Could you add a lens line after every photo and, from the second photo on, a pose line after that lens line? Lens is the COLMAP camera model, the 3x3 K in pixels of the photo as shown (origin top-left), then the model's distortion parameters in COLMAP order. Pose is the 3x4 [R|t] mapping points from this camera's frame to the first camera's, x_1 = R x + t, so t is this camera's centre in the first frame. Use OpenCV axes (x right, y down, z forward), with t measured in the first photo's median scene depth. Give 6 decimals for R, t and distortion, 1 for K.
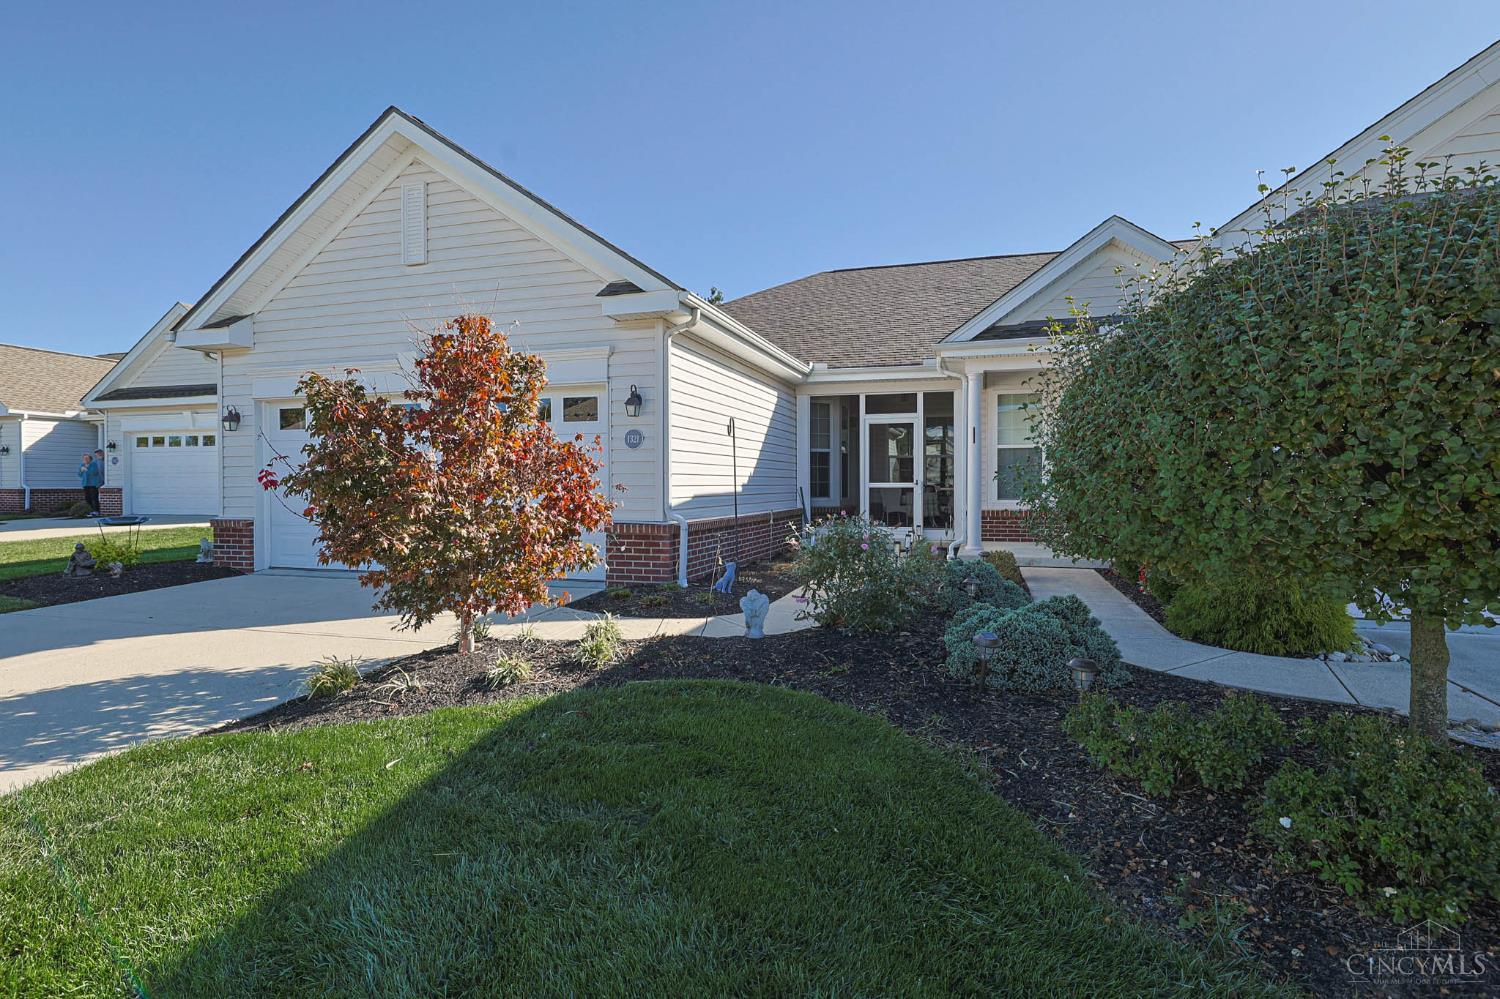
lens RADIAL K [[769.1, 0, 750.3], [0, 769.1, 473.4], [0, 0, 1]] dist [-0.028230, -0.000246]
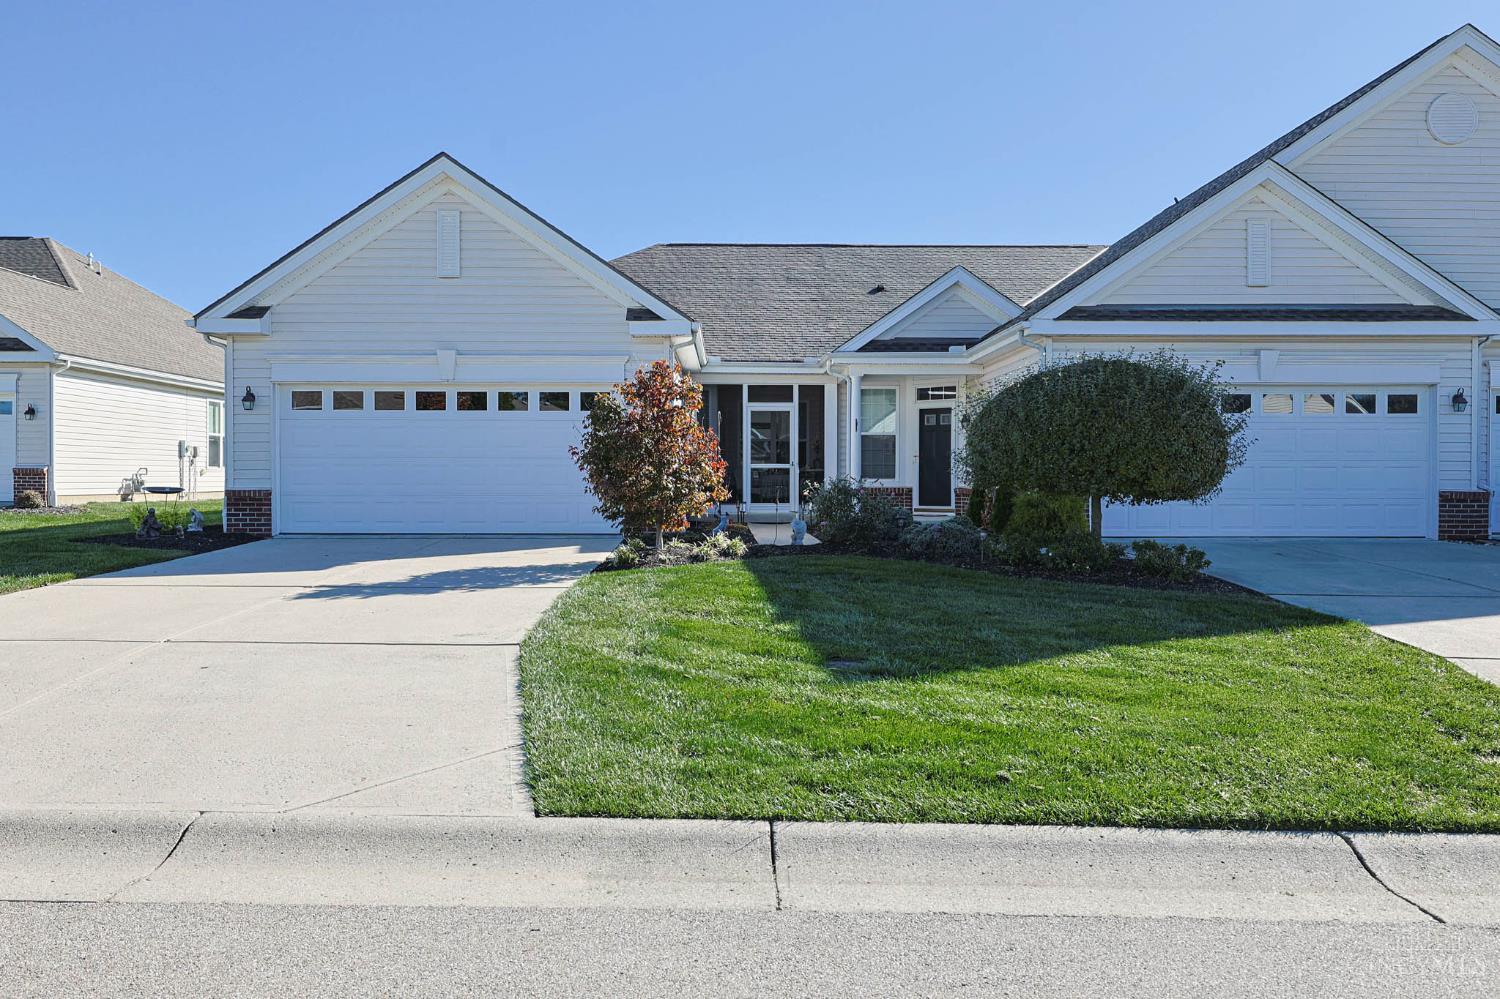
lens RADIAL K [[1235.2, 0, 749.9], [0, 1235.2, 470.5], [0, 0, 1]] dist [-0.192034, 0.000935]
pose [[0.942320, 0.006540, 0.334650, -0.544074], [-0.008540, 0.999953, 0.004507, 0.016800], [-0.334605, -0.007105, 0.942332, -0.842475]]
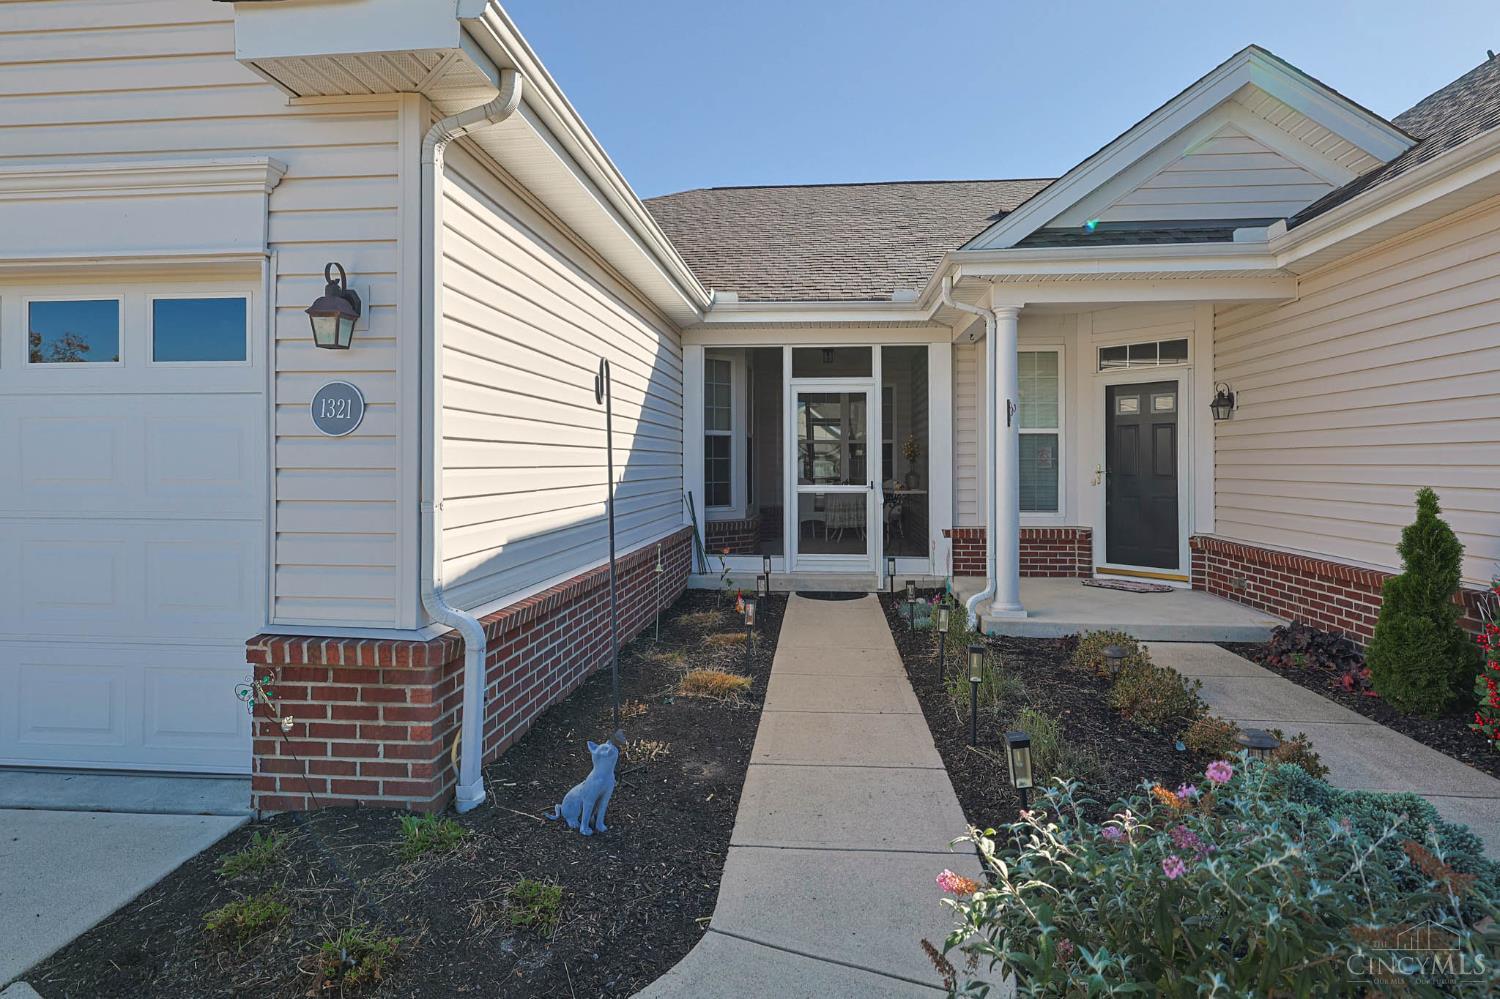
lens RADIAL K [[769.1, 0, 750.3], [0, 769.1, 473.4], [0, 0, 1]] dist [-0.028230, -0.000246]
pose [[0.976731, -0.000893, 0.214466, -0.025966], [-0.005452, 0.999565, 0.028993, -0.019393], [-0.214398, -0.029488, 0.976301, 0.463775]]
